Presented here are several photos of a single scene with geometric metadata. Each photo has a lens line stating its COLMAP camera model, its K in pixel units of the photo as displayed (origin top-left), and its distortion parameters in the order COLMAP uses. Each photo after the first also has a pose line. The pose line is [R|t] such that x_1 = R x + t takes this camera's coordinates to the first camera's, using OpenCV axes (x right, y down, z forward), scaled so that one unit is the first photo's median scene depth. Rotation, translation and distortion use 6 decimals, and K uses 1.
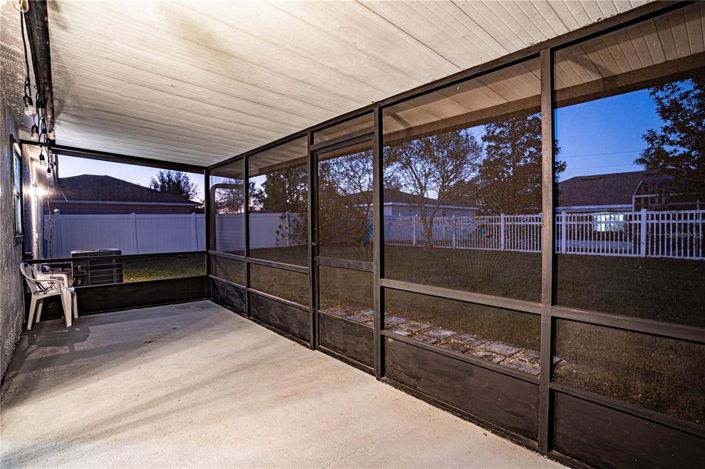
lens RADIAL K [[349.5, 0, 352.5], [0, 349.5, 234.5], [0, 0, 1]] dist [-0.078882, 0.041226]
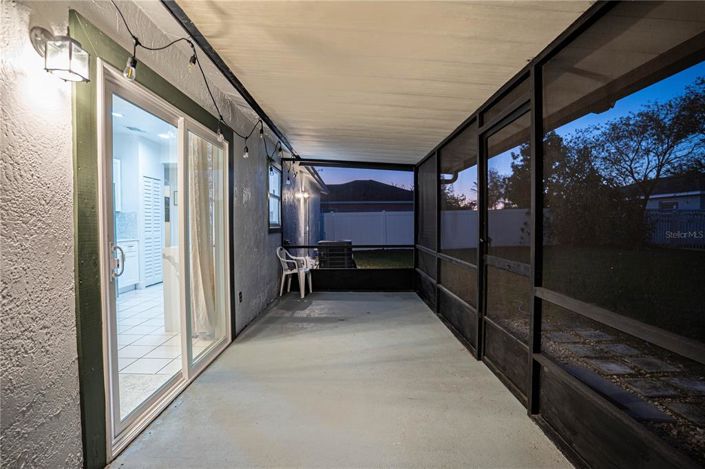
lens RADIAL K [[349.5, 0, 352.5], [0, 349.5, 234.5], [0, 0, 1]] dist [-0.078882, 0.041226]
pose [[0.760076, 0.025168, -0.649347, 0.173533], [-0.019839, 0.999683, 0.015524, 0.004087], [0.649531, 0.001083, 0.760334, 0.103430]]
